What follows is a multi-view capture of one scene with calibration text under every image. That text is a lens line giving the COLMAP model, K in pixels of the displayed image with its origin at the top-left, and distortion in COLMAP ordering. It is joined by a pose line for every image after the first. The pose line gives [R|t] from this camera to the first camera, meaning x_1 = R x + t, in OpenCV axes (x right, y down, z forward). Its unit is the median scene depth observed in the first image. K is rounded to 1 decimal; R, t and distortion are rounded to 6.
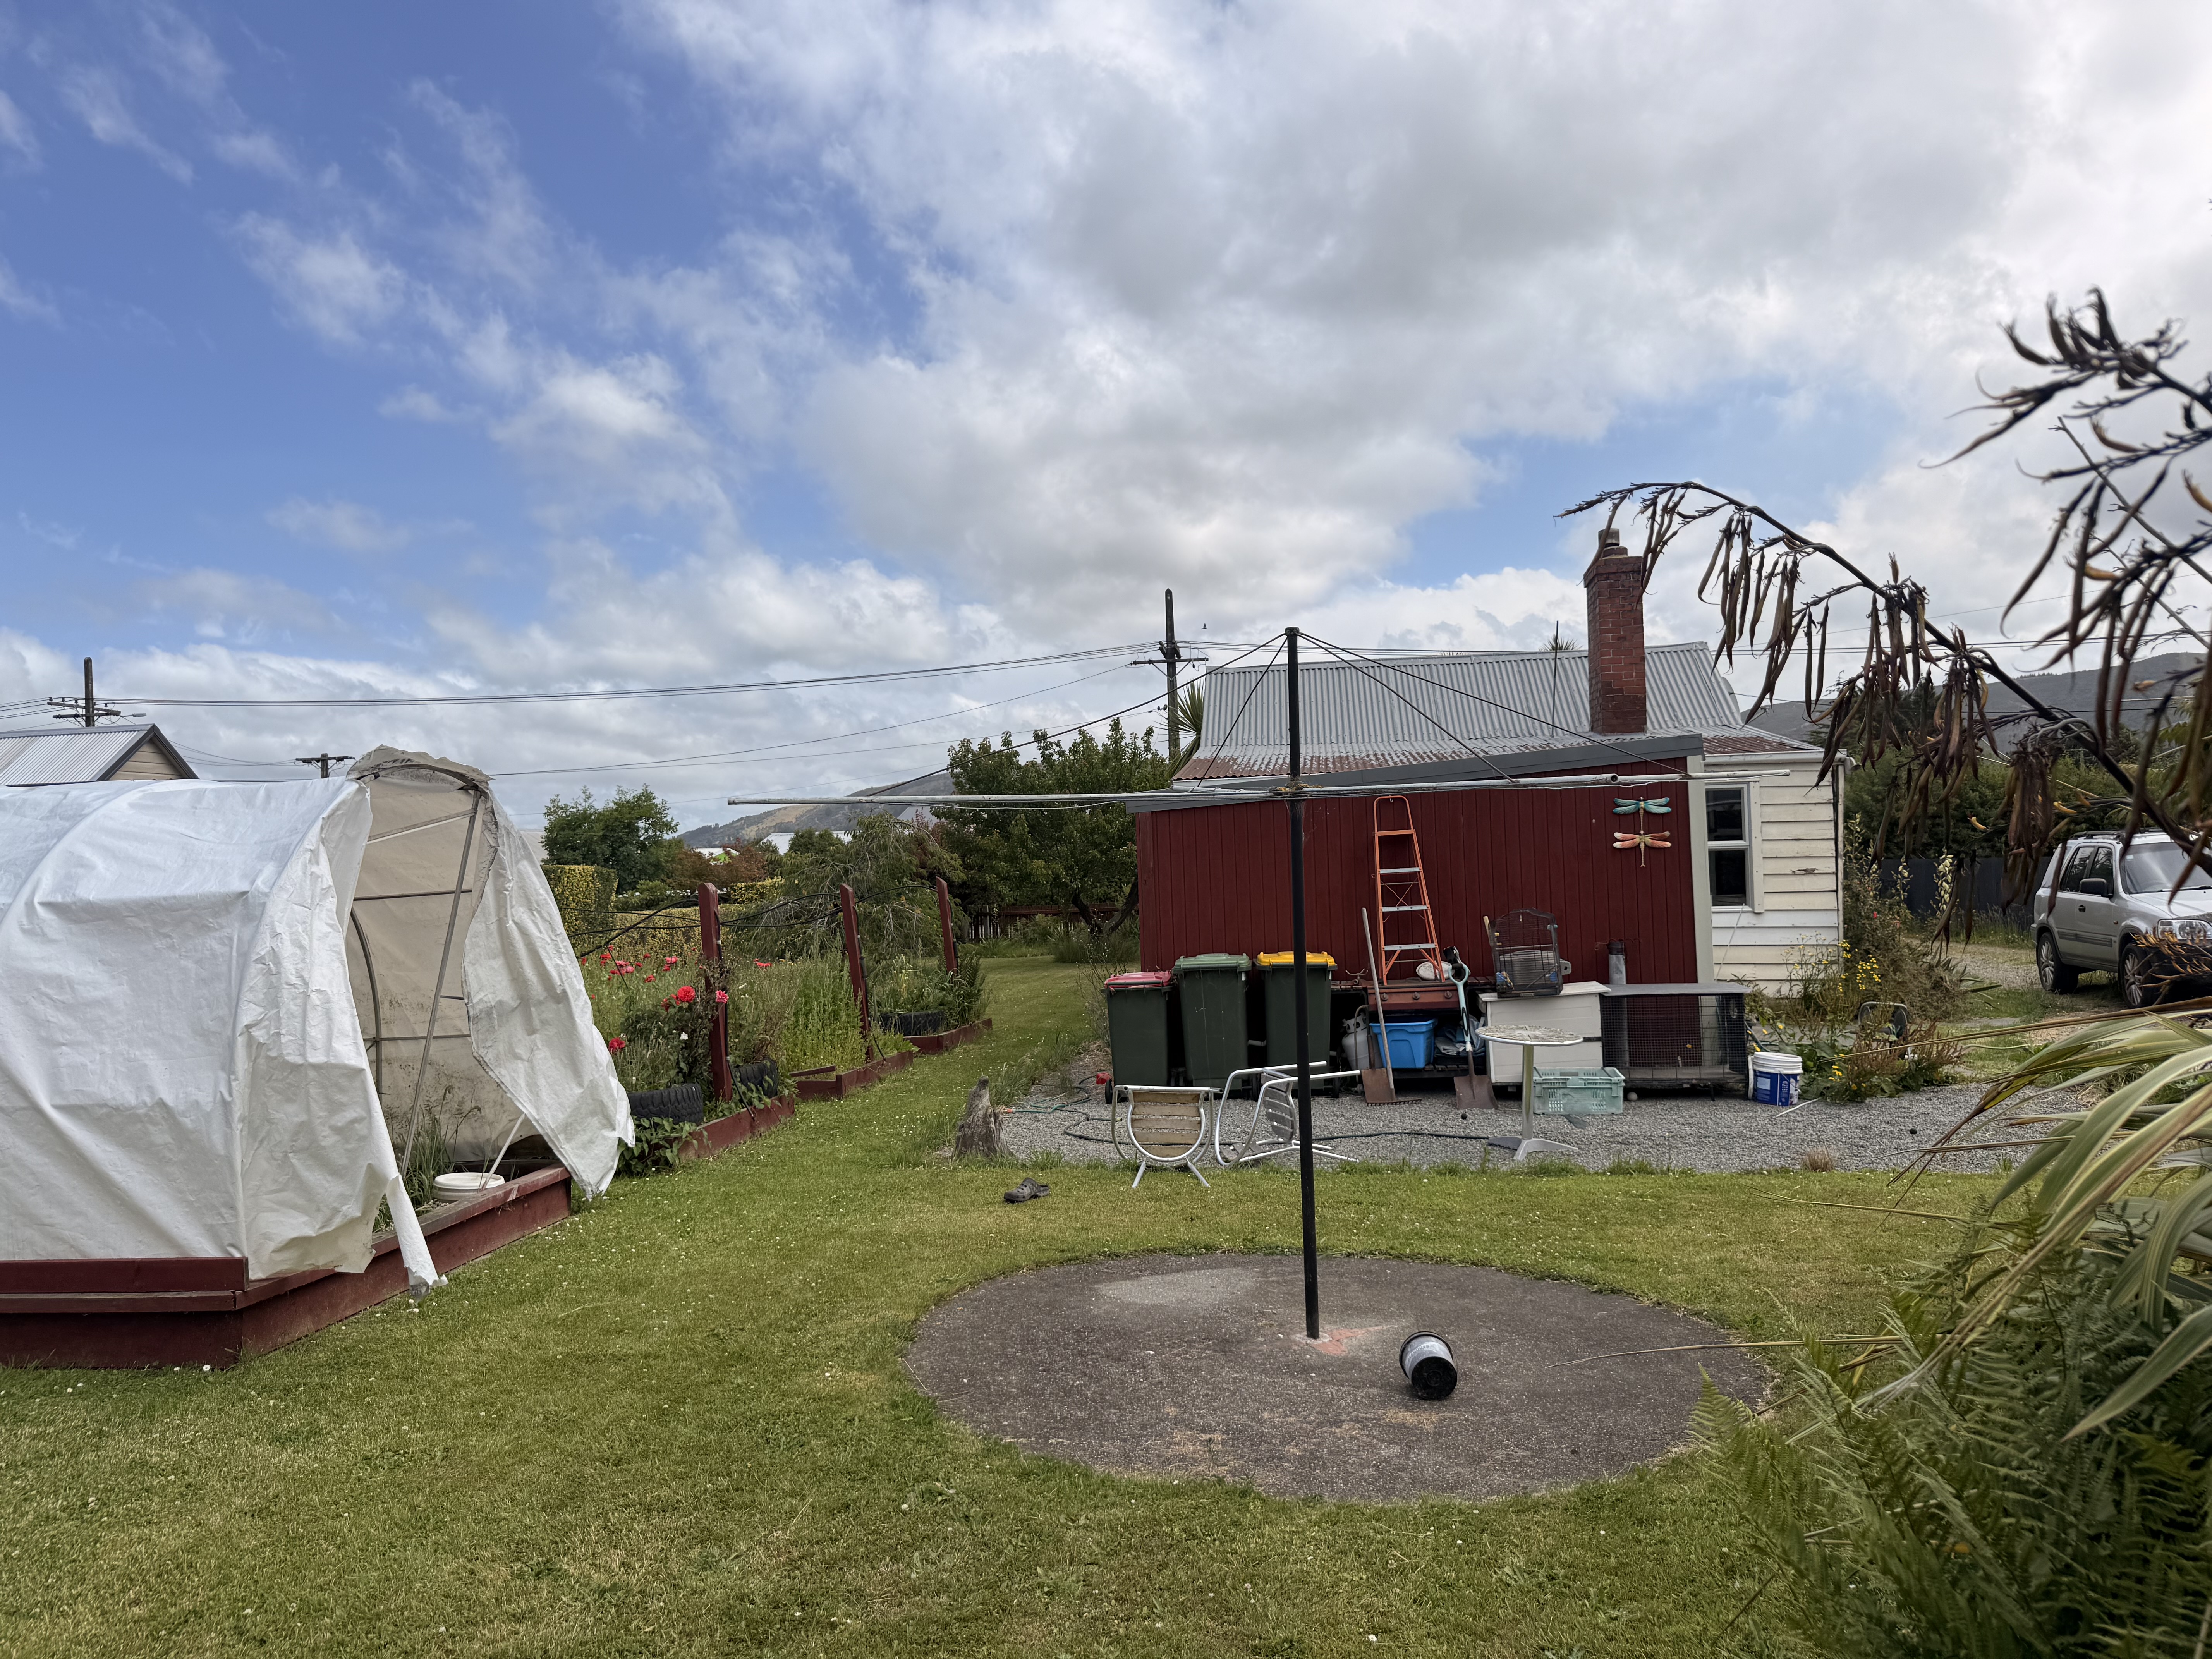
lens RADIAL K [[1547.9, 0, 1106.0], [0, 1547.9, 829.5], [0, 0, 1]] dist [0.133160, -0.222418]
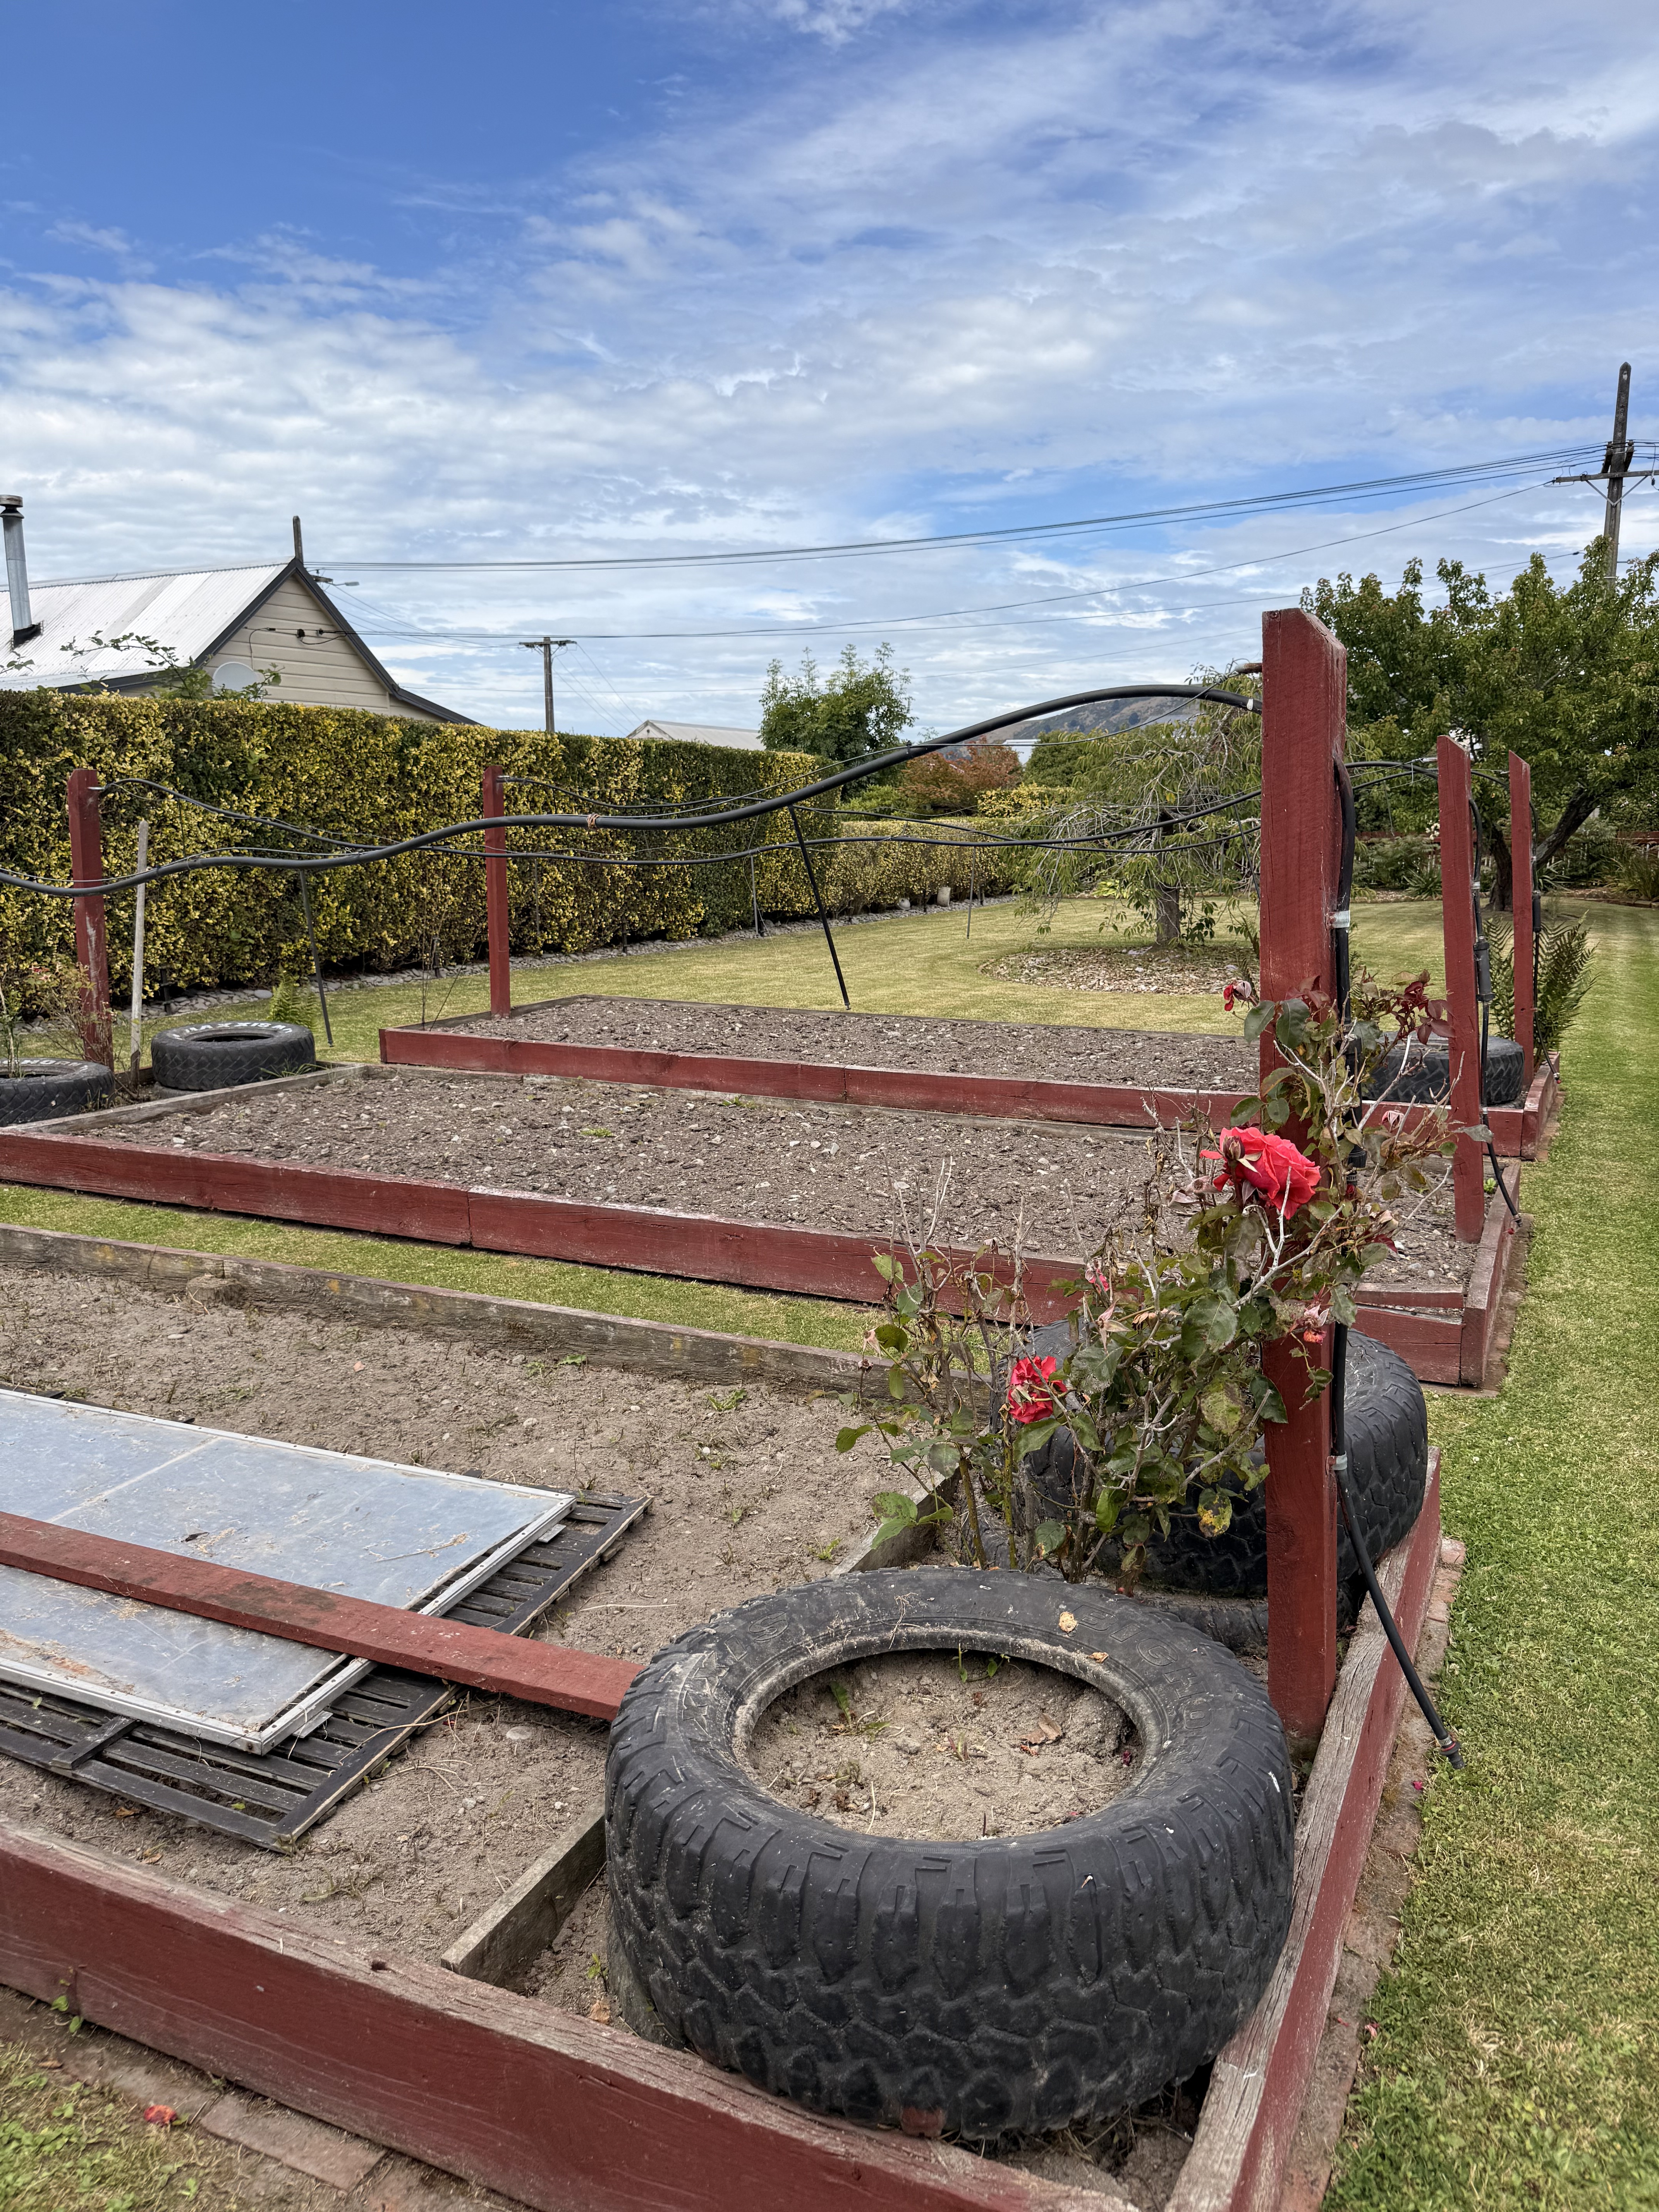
lens RADIAL K [[1547.9, 0, 826.9], [0, 1547.9, 1136.4], [0, 0, 1]] dist [0.133160, -0.222418]
pose [[0.951743, 0.092948, -0.292481, -0.064229], [-0.019955, 0.969760, 0.243245, 0.013409], [0.306246, -0.225671, 0.924817, 0.199987]]
